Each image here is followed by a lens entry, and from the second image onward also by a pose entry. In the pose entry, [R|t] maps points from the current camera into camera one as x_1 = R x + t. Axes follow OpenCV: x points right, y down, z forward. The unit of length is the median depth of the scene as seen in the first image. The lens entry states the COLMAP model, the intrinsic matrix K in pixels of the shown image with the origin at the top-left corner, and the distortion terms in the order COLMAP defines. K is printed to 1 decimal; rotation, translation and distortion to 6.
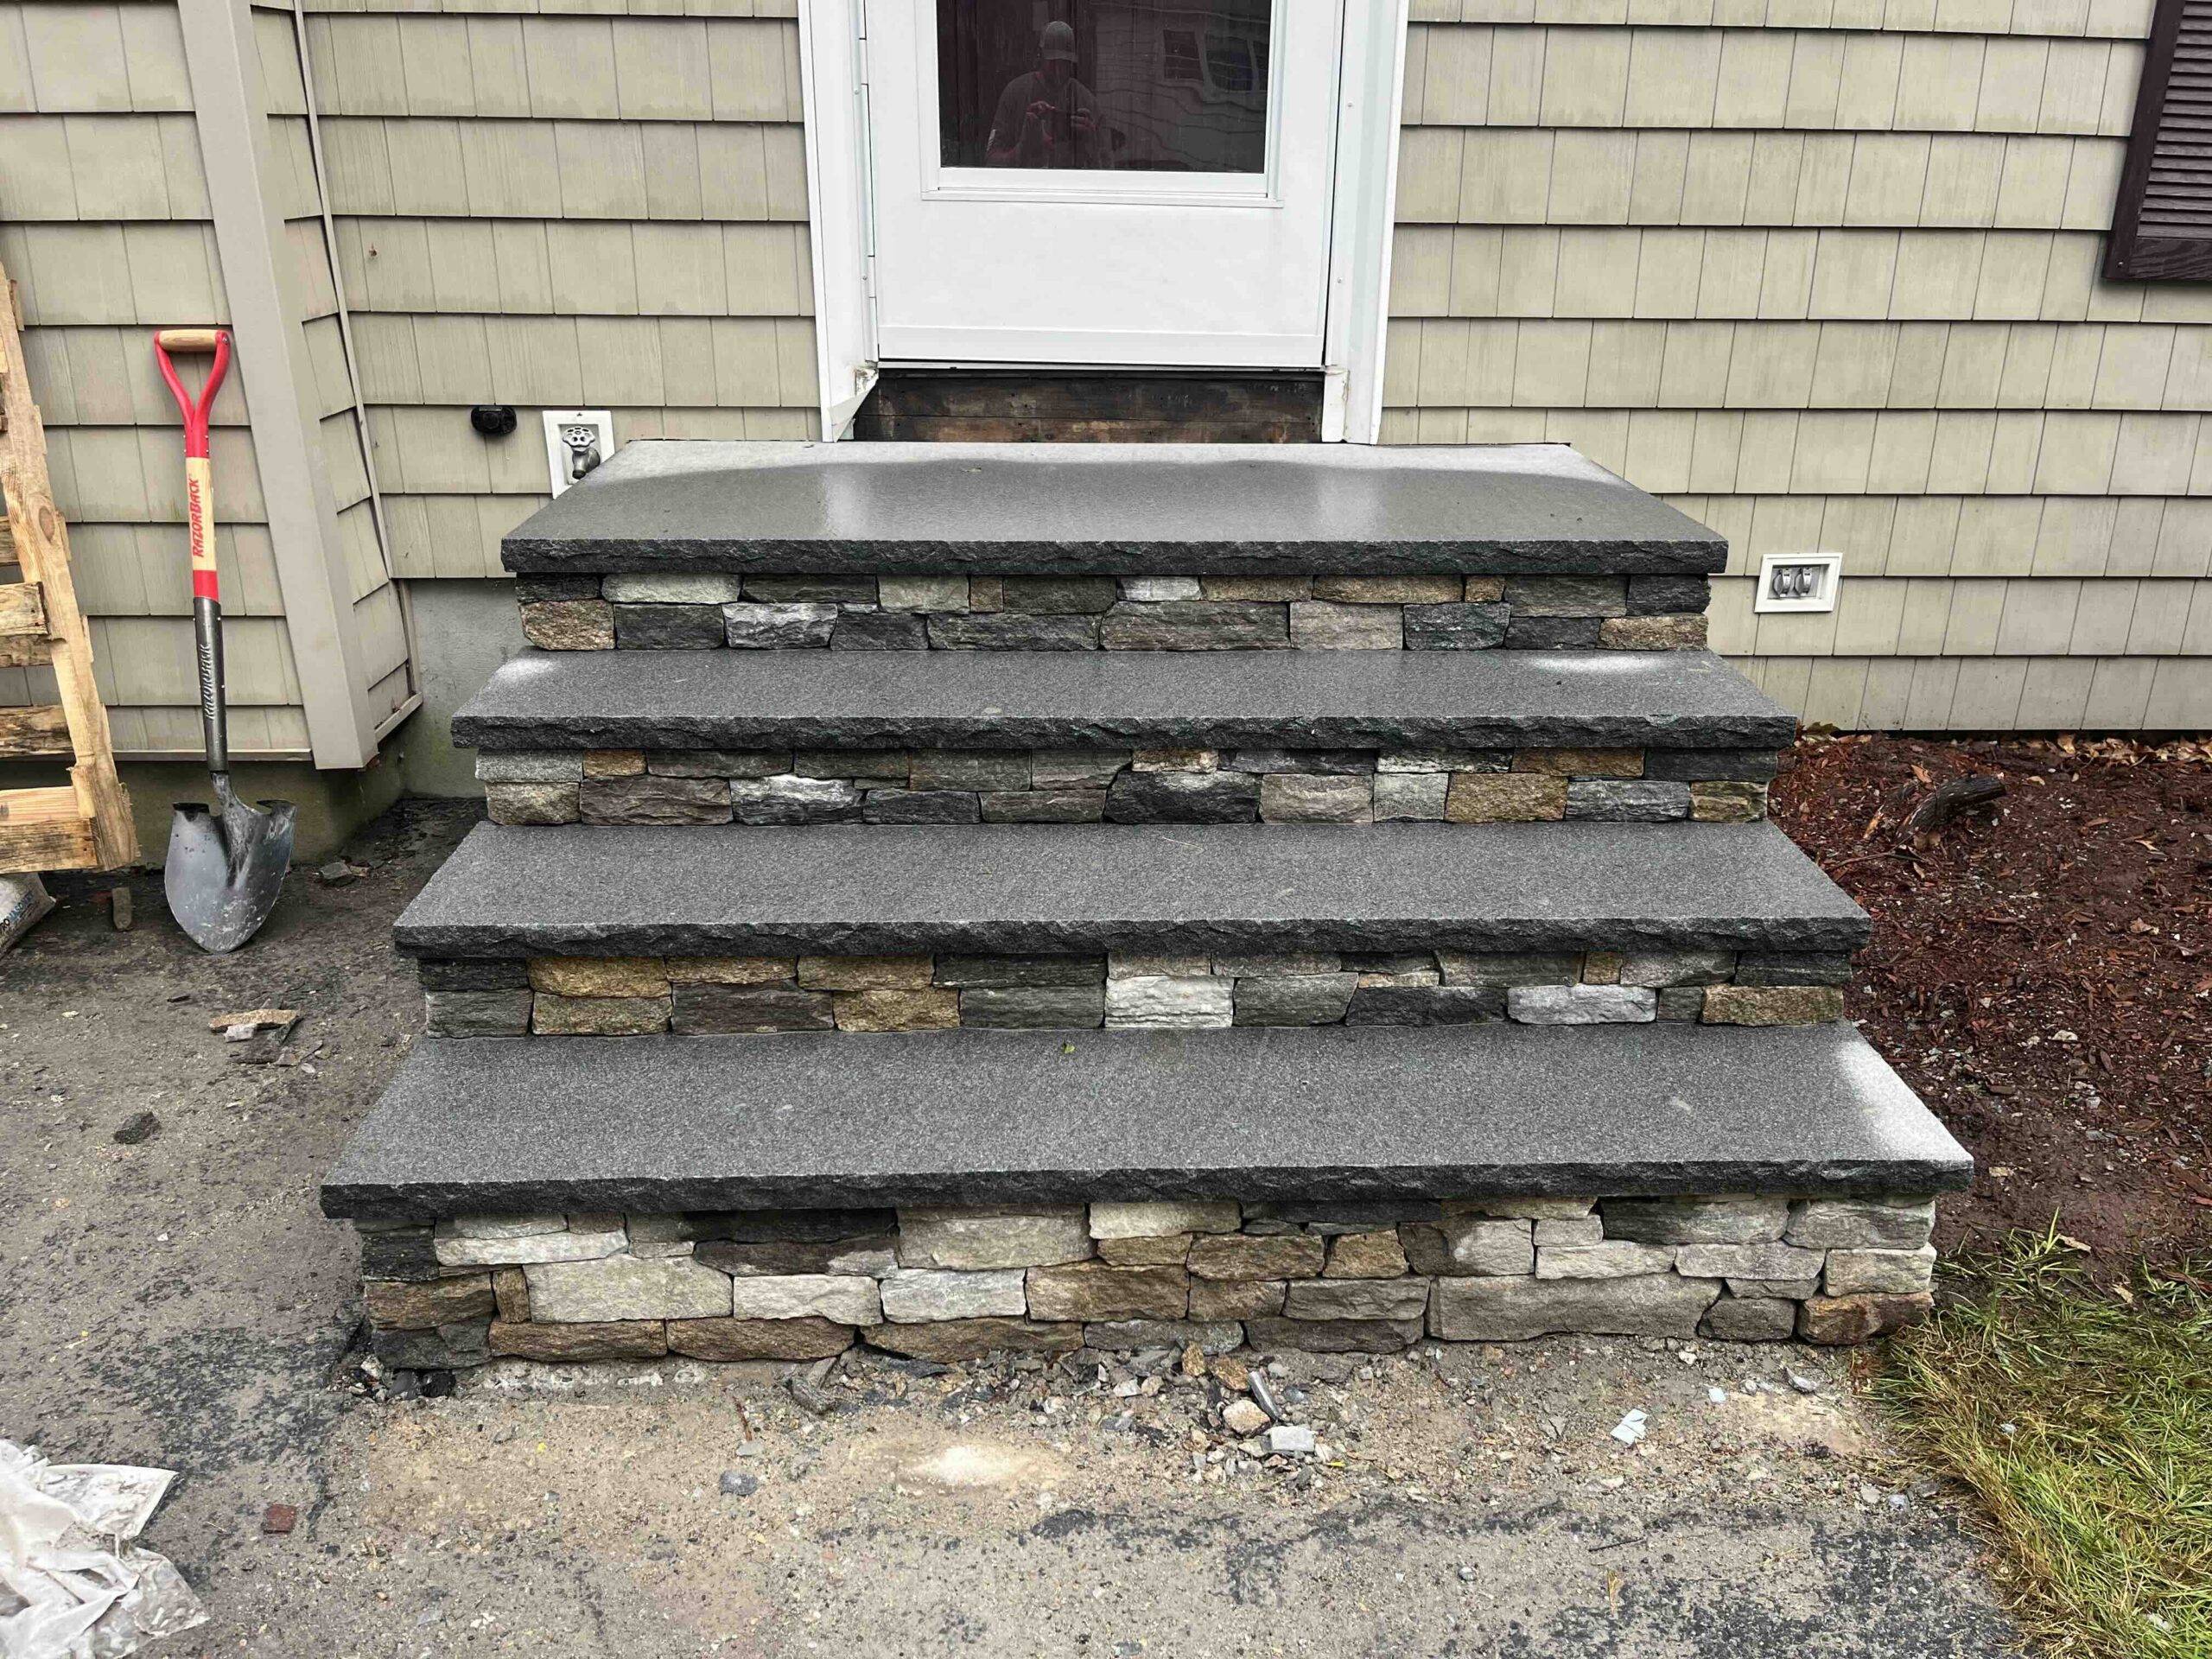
lens RADIAL K [[1678.2, 0, 1120.9], [0, 1678.2, 838.1], [0, 0, 1]] dist [0.046663, -0.059492]
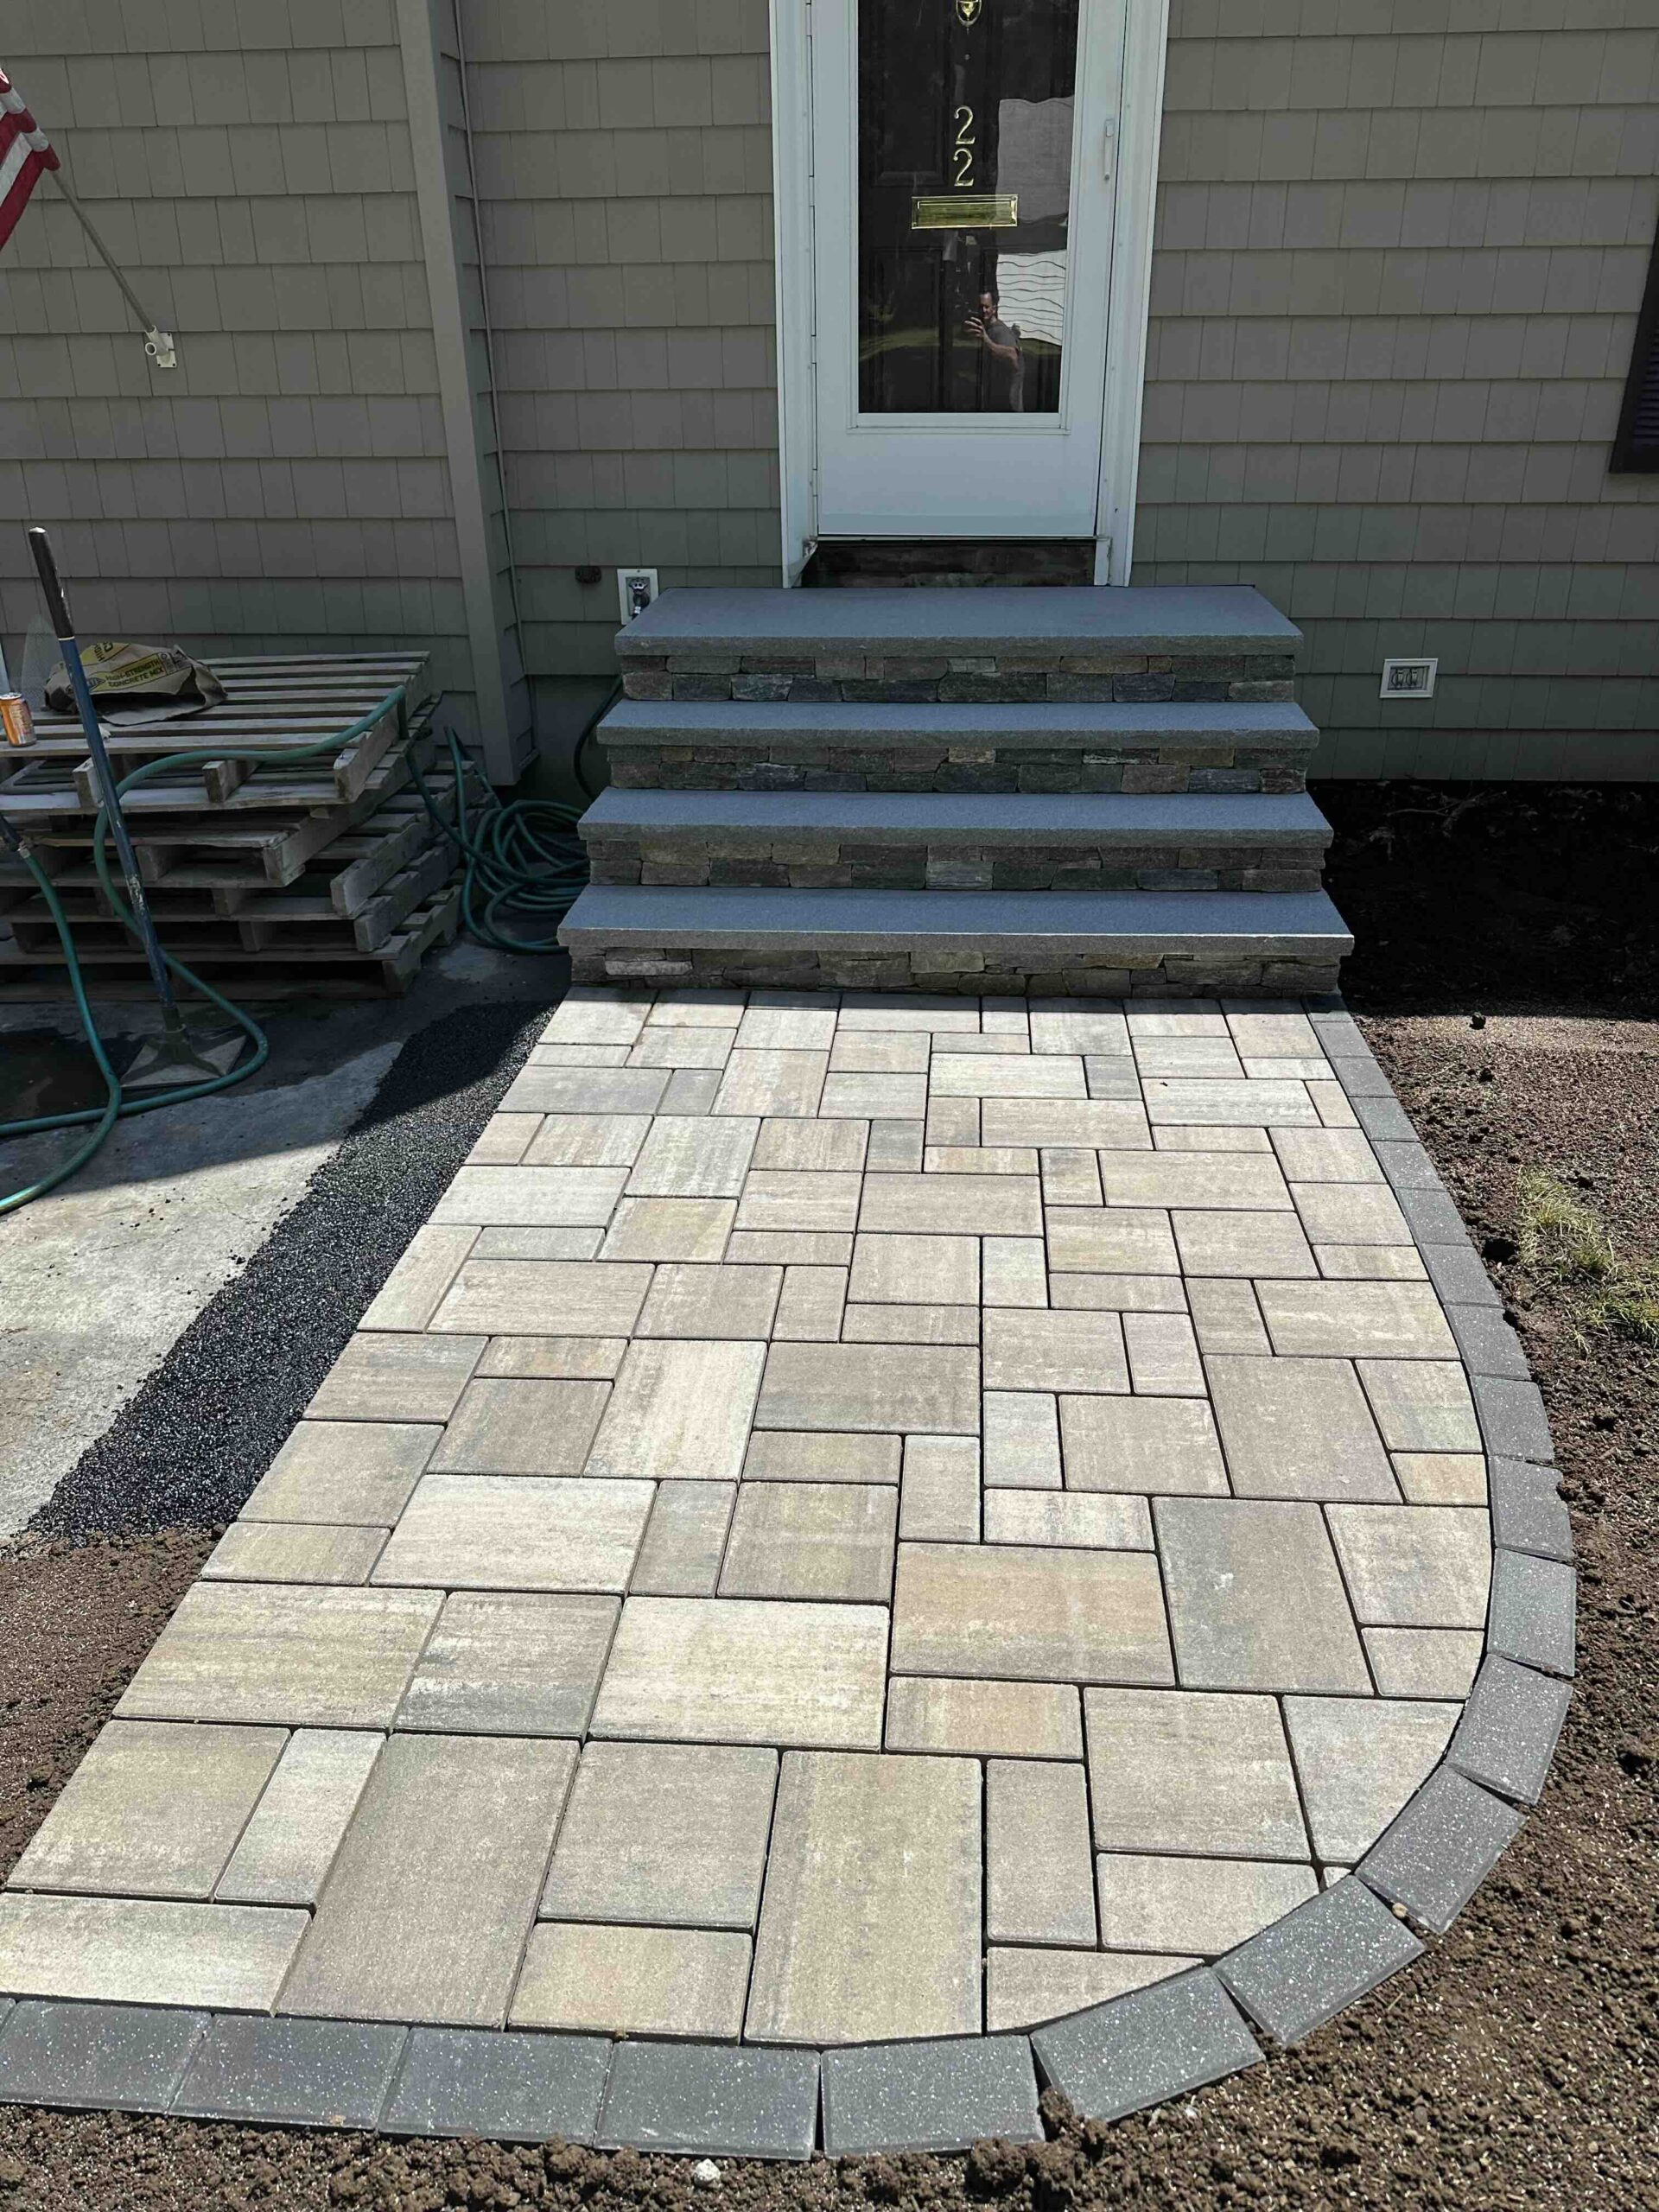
lens RADIAL K [[1558.2, 0, 840.6], [0, 1558.2, 1107.6], [0, 0, 1]] dist [0.055927, -0.072524]
pose [[0.992860, 0.033042, -0.114614, 0.070704], [-0.024708, 0.996997, 0.073387, 0.157285], [0.116694, -0.070032, 0.990696, -0.542527]]
